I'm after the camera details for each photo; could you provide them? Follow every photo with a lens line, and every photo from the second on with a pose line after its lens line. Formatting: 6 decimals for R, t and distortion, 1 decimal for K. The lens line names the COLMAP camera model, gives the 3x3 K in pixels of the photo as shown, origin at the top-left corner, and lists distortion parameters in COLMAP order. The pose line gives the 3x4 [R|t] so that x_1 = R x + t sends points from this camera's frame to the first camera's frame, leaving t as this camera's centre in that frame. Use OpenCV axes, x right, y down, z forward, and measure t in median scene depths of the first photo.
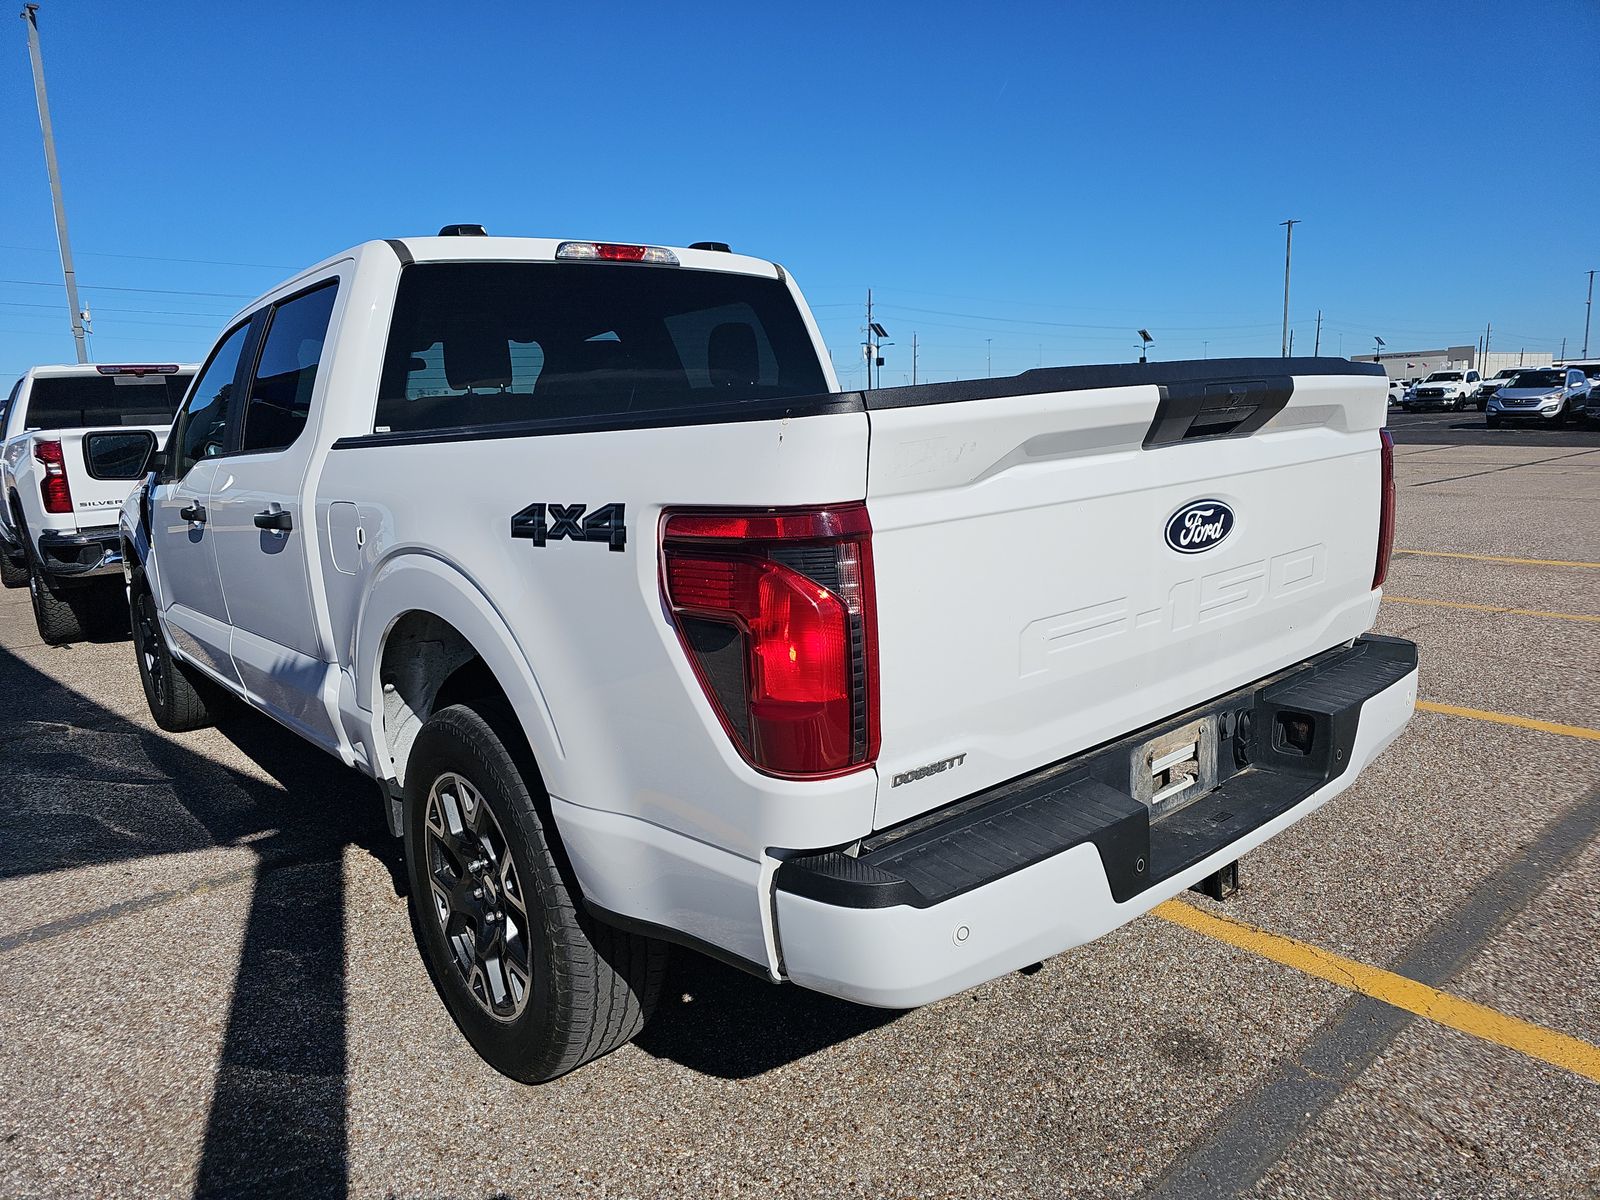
lens RADIAL K [[1075.5, 0, 788.8], [0, 1075.5, 605.5], [0, 0, 1]] dist [0.047852, -0.040424]
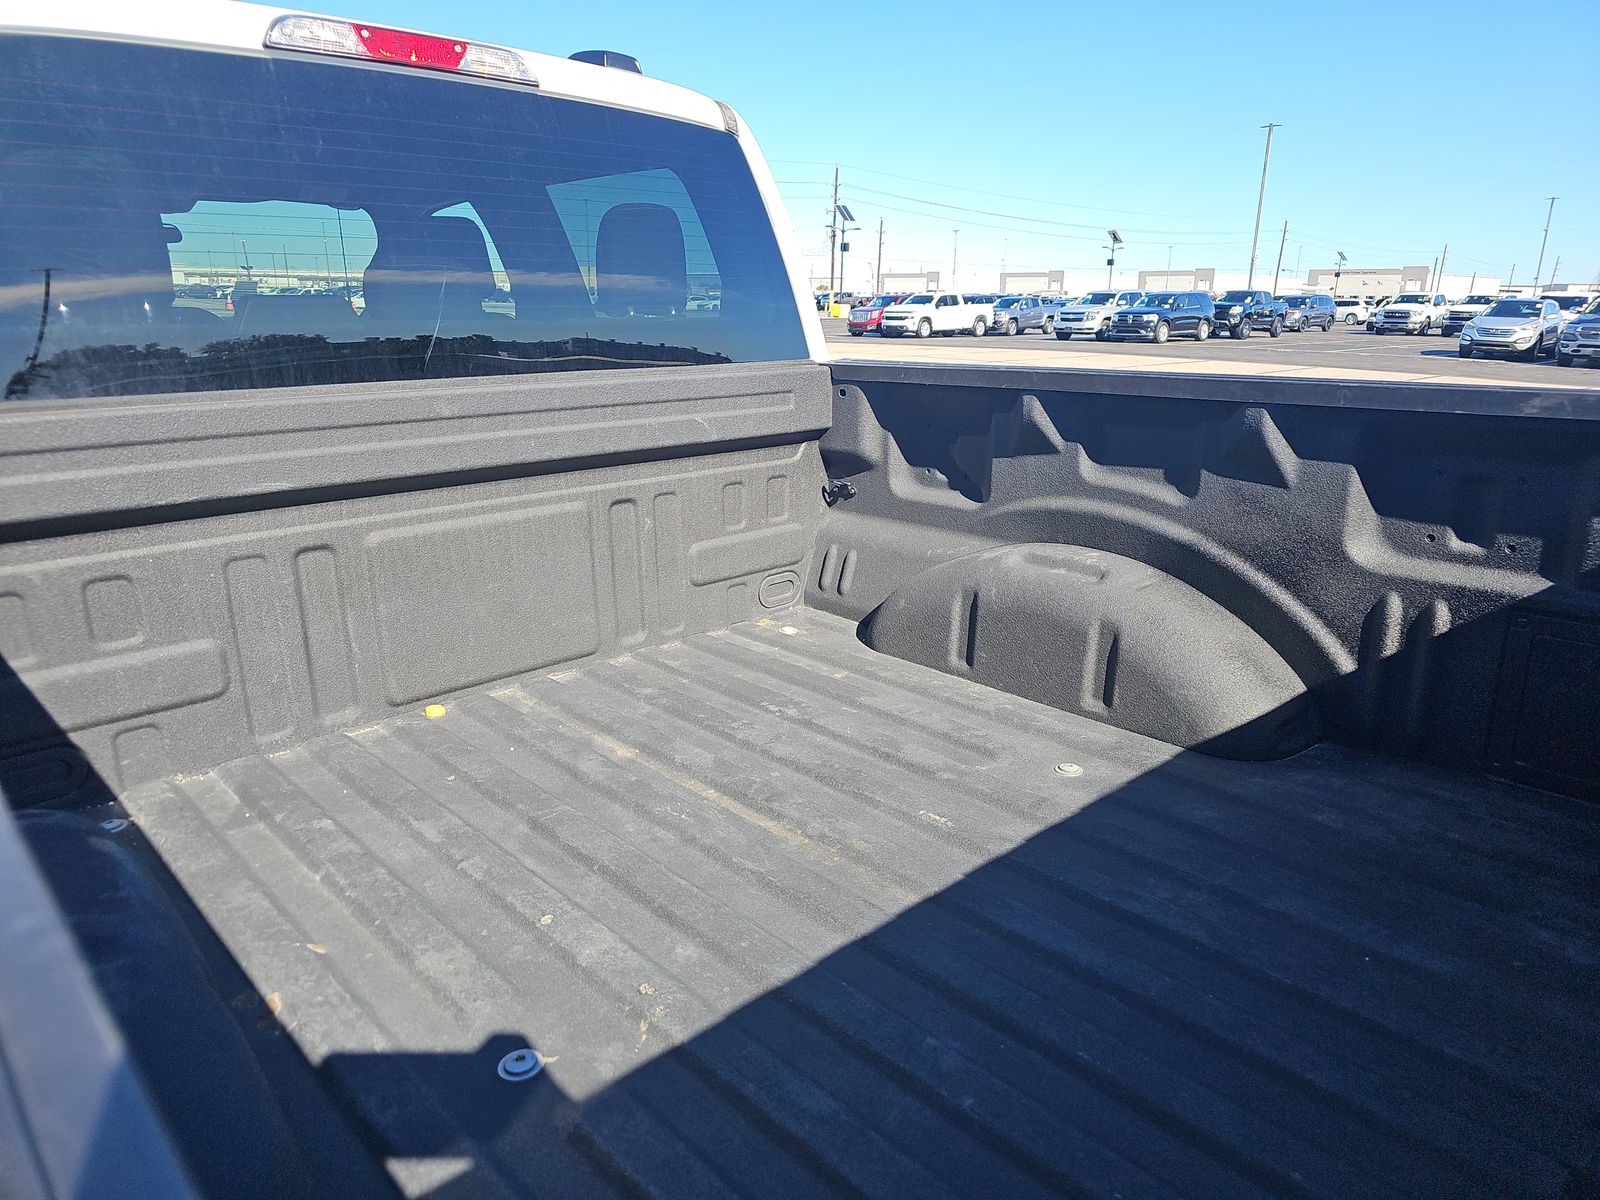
lens RADIAL K [[1075.5, 0, 788.8], [0, 1075.5, 605.5], [0, 0, 1]] dist [0.047852, -0.040424]
pose [[0.997639, 0.045831, 0.051142, 0.006785], [-0.050811, 0.993612, 0.100764, -0.124699], [-0.046197, -0.103125, 0.993595, 0.448365]]
